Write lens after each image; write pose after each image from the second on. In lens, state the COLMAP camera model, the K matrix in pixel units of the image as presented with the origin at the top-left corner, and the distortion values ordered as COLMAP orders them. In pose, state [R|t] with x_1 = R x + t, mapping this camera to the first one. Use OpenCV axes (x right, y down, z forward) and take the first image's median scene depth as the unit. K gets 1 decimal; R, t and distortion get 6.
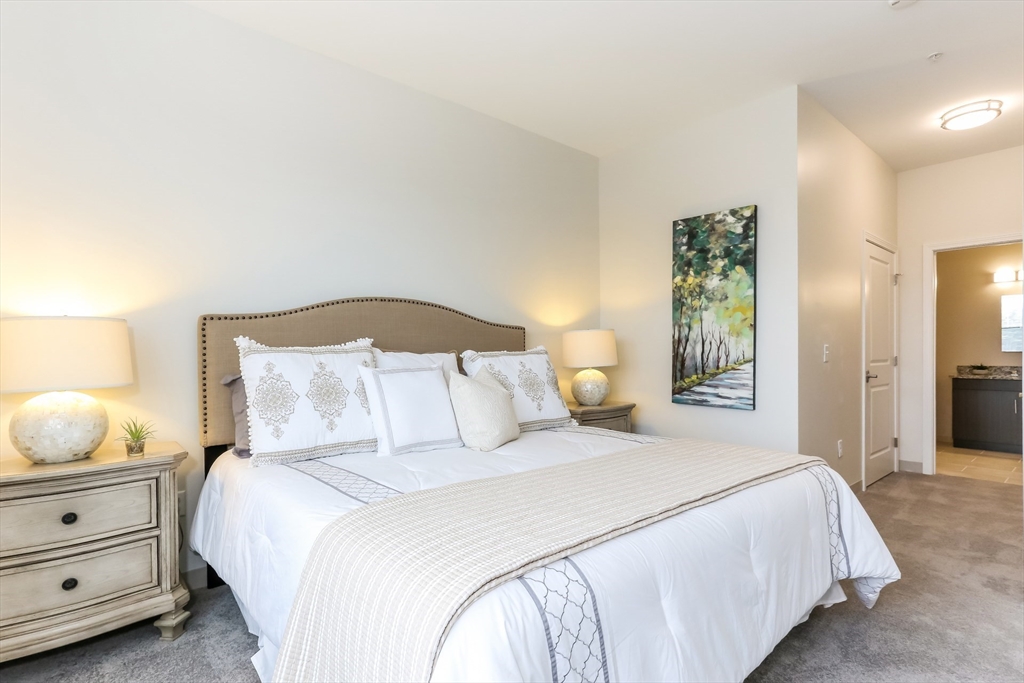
lens RADIAL K [[516.1, 0, 512.0], [0, 516.1, 341.5], [0, 0, 1]] dist [-0.071733, 0.000045]
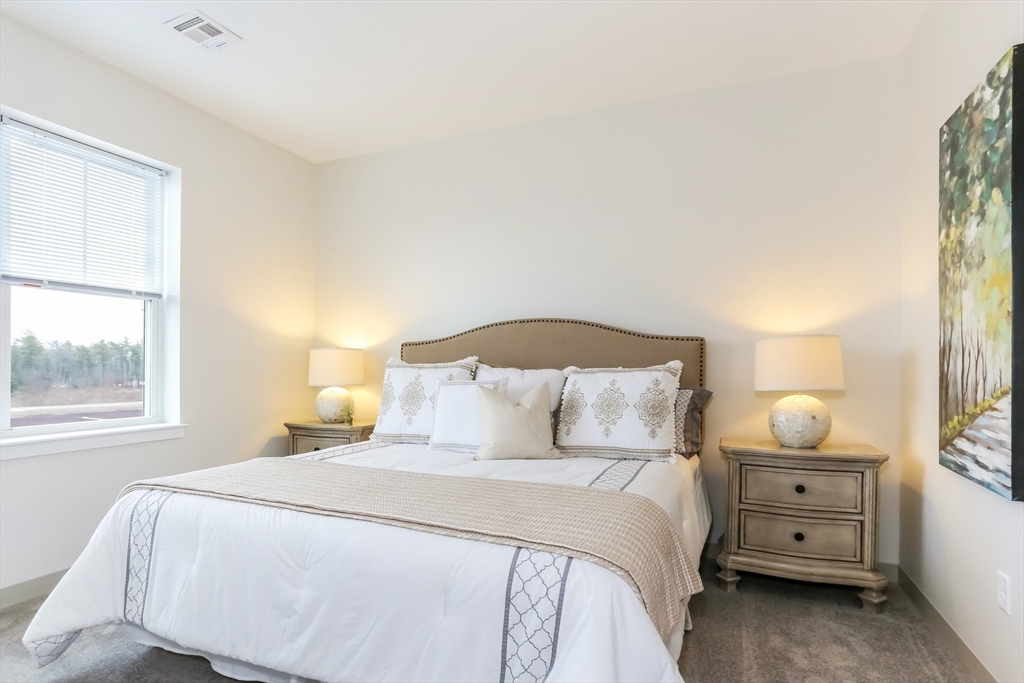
lens RADIAL K [[534.2, 0, 515.8], [0, 534.2, 356.4], [0, 0, 1]] dist [-0.037885, 0.000687]
pose [[0.445590, -0.012025, -0.895157, 0.649872], [0.014726, 0.999873, -0.006101, 0.002368], [0.895116, -0.010464, 0.445710, 0.376962]]
